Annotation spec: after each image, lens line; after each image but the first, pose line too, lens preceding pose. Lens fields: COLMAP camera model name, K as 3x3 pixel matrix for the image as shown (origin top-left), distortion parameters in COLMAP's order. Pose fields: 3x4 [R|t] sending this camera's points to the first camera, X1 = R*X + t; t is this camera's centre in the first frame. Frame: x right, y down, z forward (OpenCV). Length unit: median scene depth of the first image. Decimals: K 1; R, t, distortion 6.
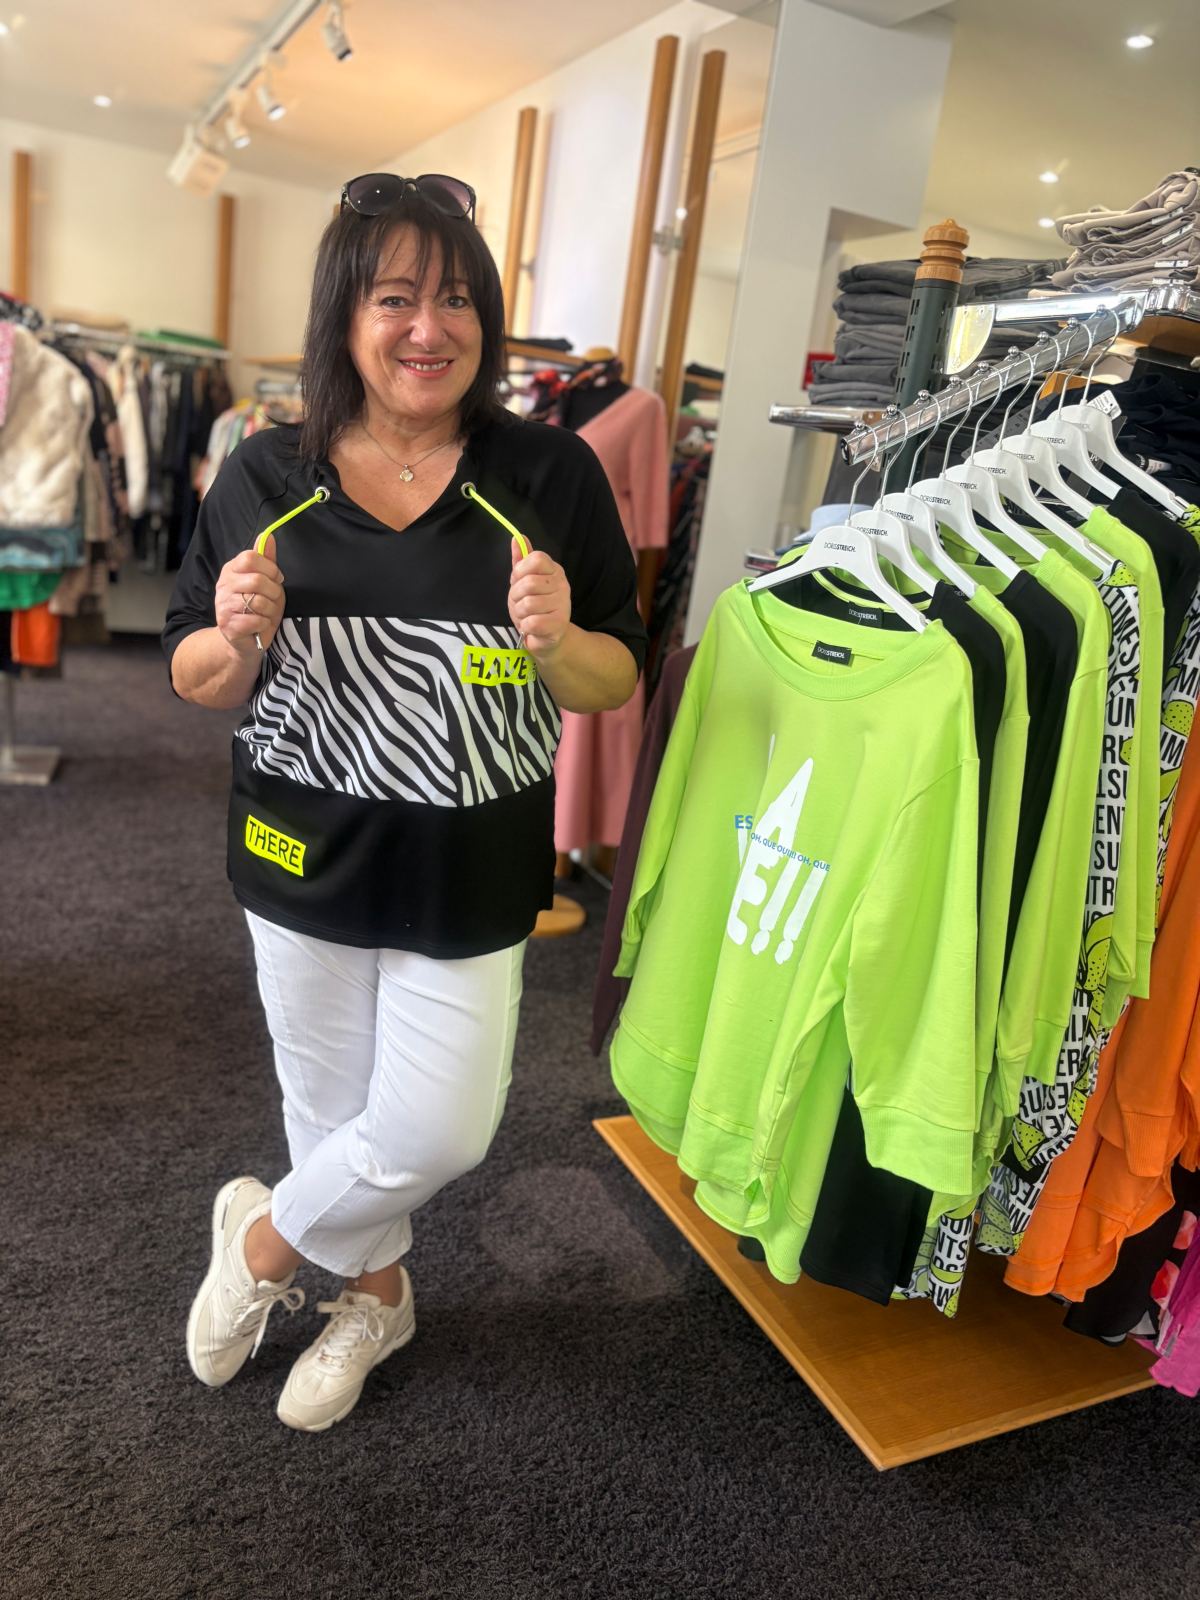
lens RADIAL K [[1217.7, 0, 608.4], [0, 1217.7, 787.7], [0, 0, 1]] dist [0.027406, -0.033111]
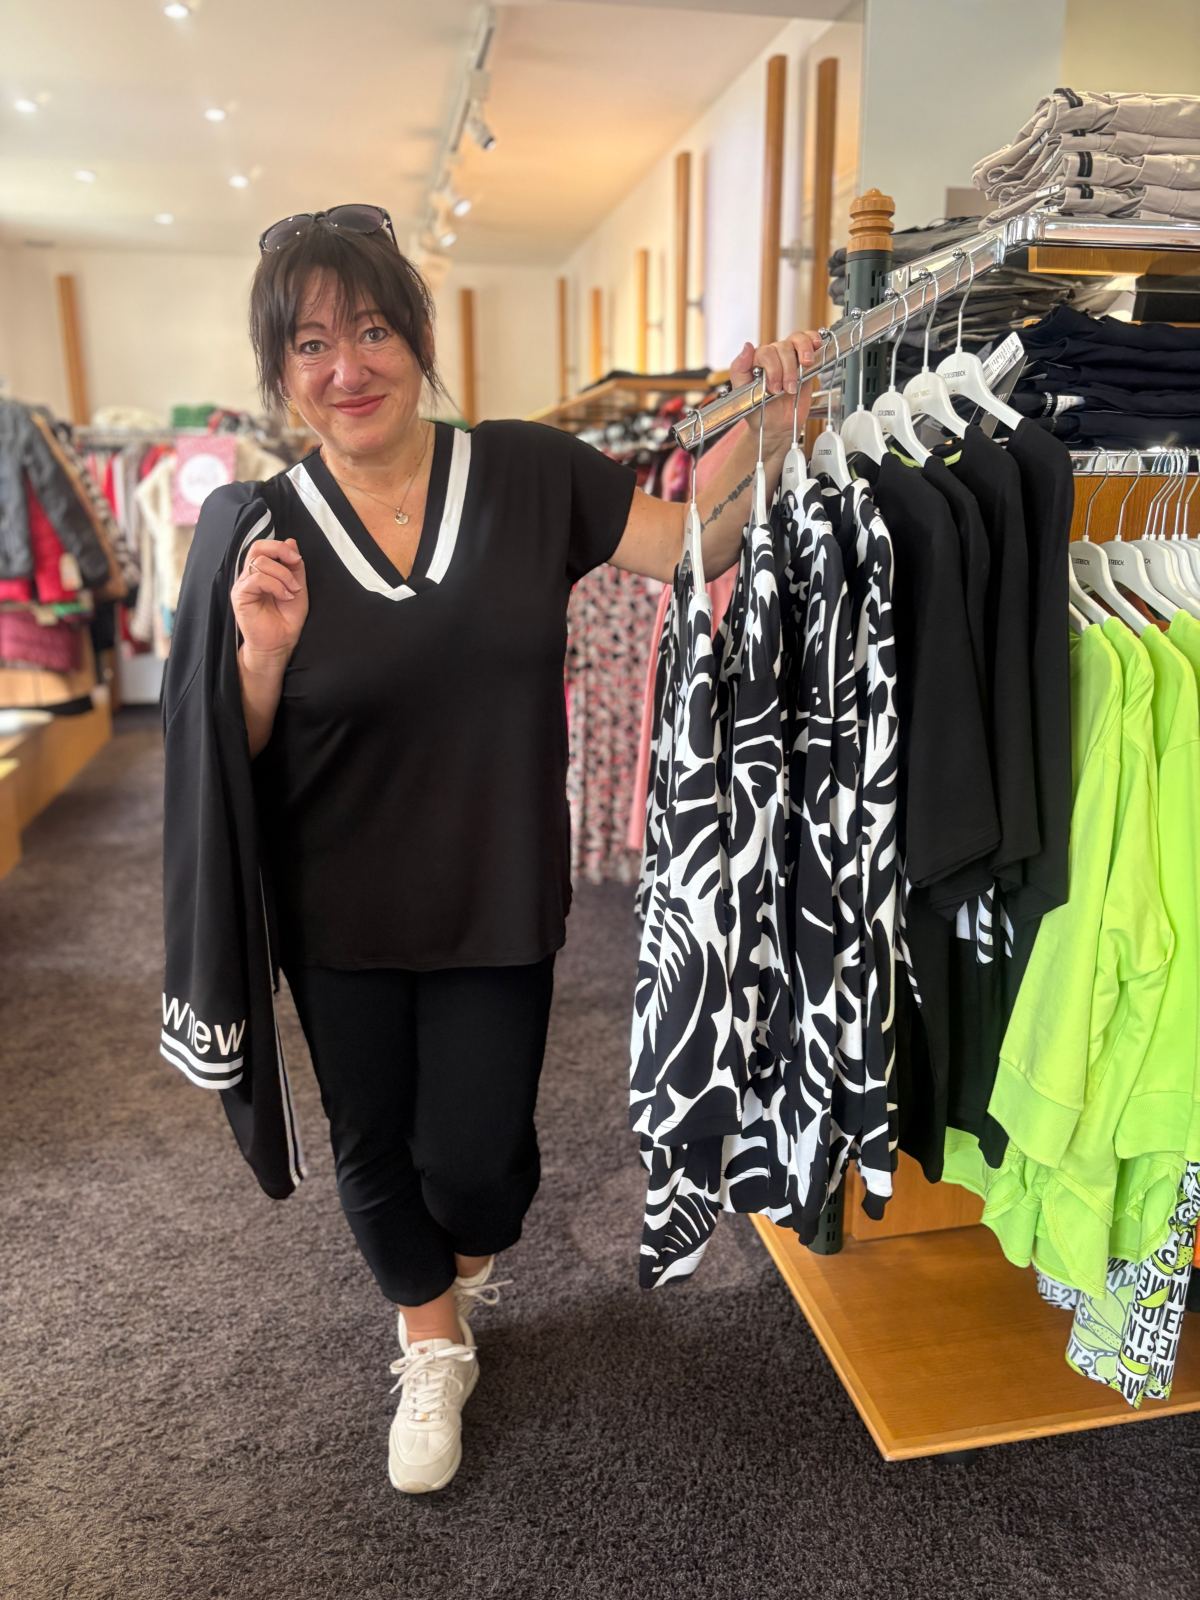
lens RADIAL K [[1217.7, 0, 614.3], [0, 1217.7, 796.8], [0, 0, 1]] dist [0.027406, -0.033111]
pose [[0.961225, -0.065967, -0.267757, 0.280271], [0.058620, 0.997654, -0.035351, 0.047322], [0.269461, 0.018284, 0.962838, -0.006631]]
